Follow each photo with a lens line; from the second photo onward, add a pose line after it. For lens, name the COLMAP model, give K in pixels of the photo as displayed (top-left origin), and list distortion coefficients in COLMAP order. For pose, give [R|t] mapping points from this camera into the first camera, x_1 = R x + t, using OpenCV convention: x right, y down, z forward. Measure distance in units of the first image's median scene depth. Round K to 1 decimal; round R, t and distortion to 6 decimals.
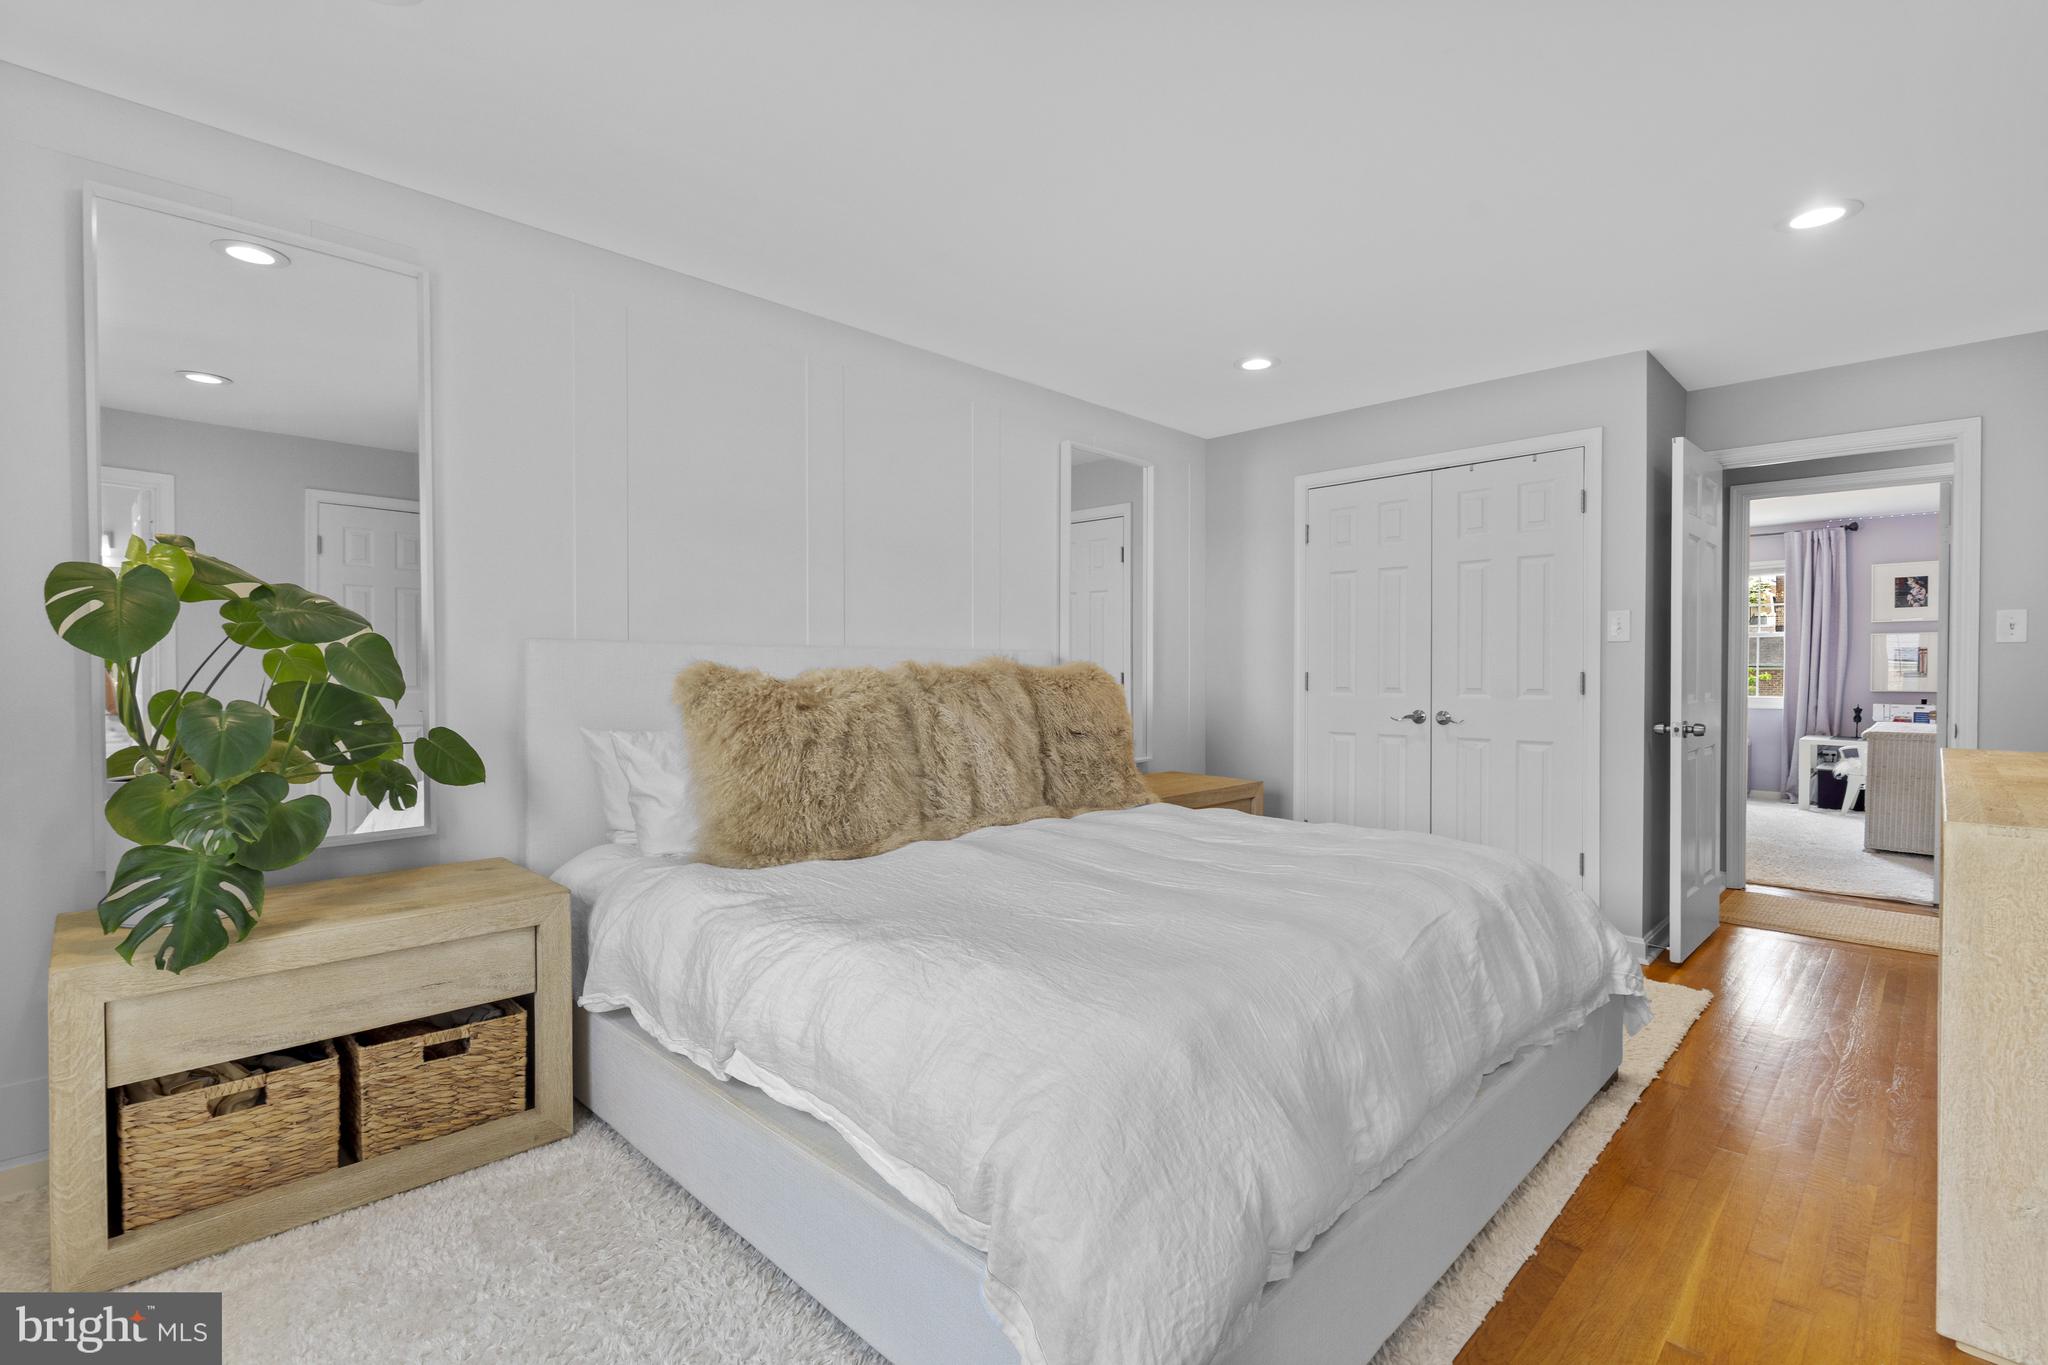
lens RADIAL K [[931.6, 0, 1014.4], [0, 931.6, 686.6], [0, 0, 1]] dist [-0.009691, 0.000359]
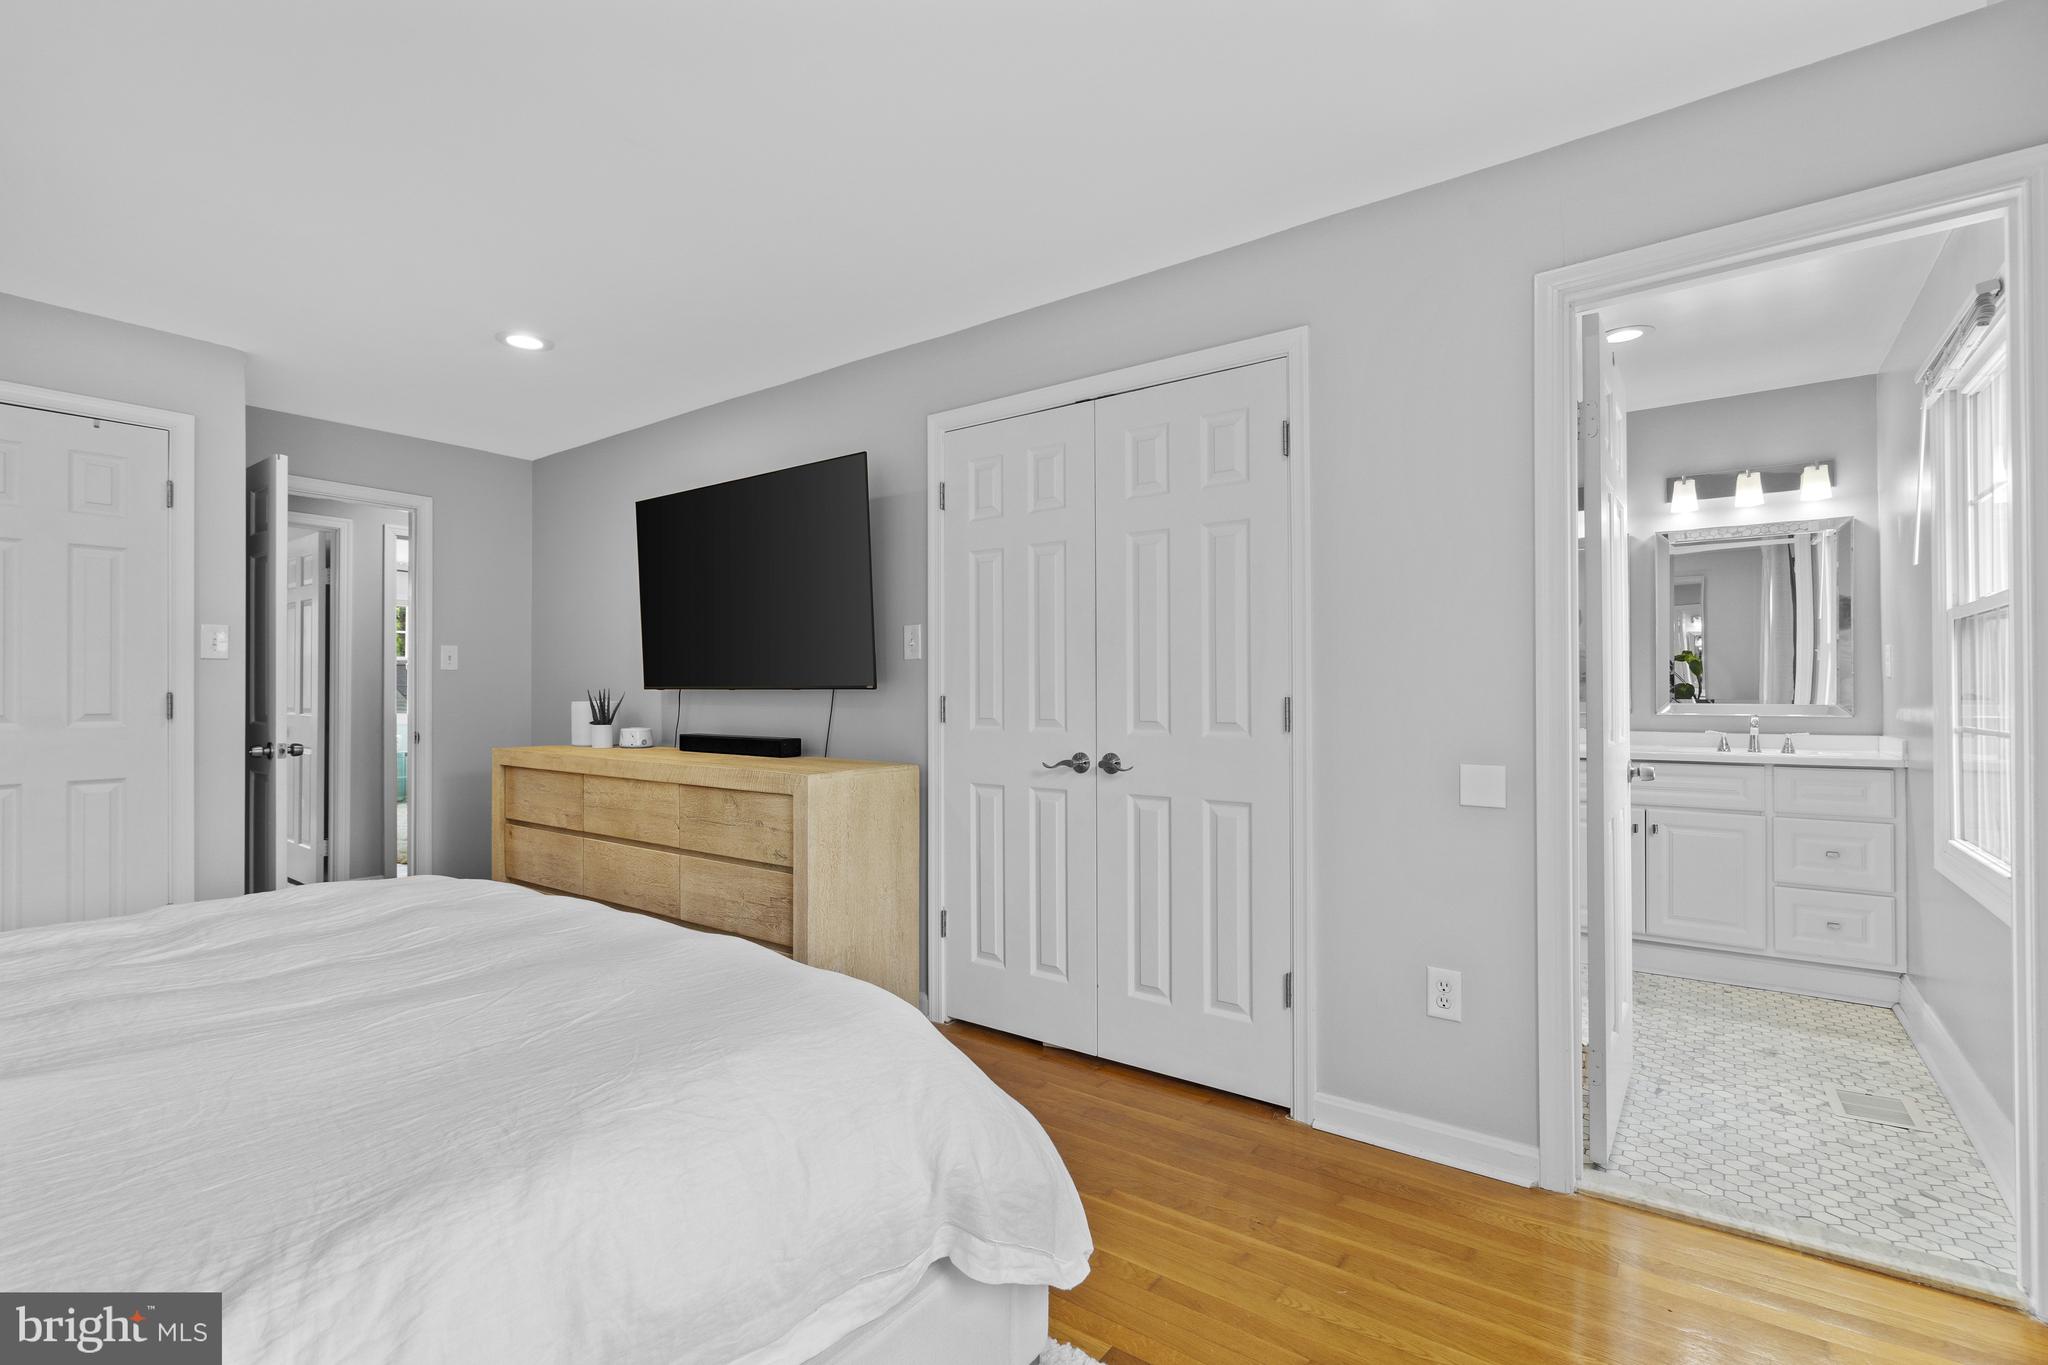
lens RADIAL K [[931.6, 0, 1014.4], [0, 931.6, 686.6], [0, 0, 1]] dist [-0.009691, 0.000359]
pose [[-0.161446, 0.005277, 0.986867, -0.378972], [0.014782, 0.999886, -0.002928, -0.007413], [-0.986771, 0.014115, -0.161506, 0.388159]]
